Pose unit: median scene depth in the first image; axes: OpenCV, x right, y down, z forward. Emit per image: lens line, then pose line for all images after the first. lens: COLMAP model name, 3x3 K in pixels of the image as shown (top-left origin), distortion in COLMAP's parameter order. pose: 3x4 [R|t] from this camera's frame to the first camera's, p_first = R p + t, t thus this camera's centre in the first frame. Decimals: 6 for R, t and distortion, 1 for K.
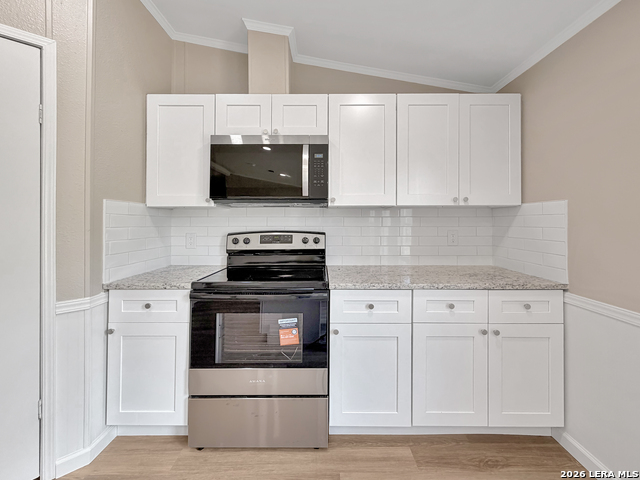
lens RADIAL K [[260.6, 0, 321.0], [0, 260.6, 220.6], [0, 0, 1]] dist [-0.002122, -0.000299]
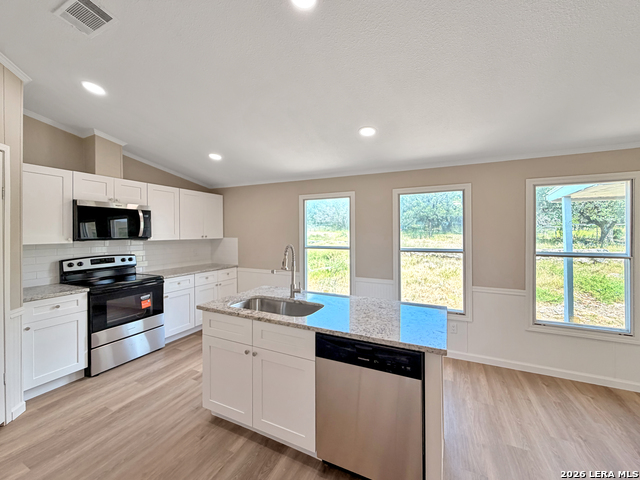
lens RADIAL K [[260.6, 0, 322.4], [0, 260.6, 233.4], [0, 0, 1]] dist [-0.002122, -0.000299]
pose [[0.417449, -0.003825, 0.908692, -1.409235], [-0.006505, 0.999953, 0.007198, -0.156565], [-0.908677, -0.008916, 0.417404, -1.176985]]
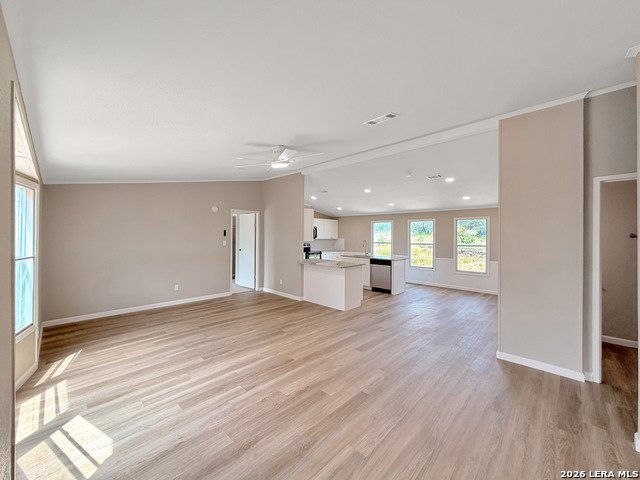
lens RADIAL K [[260.6, 0, 318.2], [0, 260.6, 235.4], [0, 0, 1]] dist [-0.002122, -0.000299]
pose [[0.694821, 0.005906, 0.719158, -4.572589], [-0.014161, 0.999885, 0.005471, -0.186140], [-0.719043, -0.013986, 0.694825, -3.356584]]
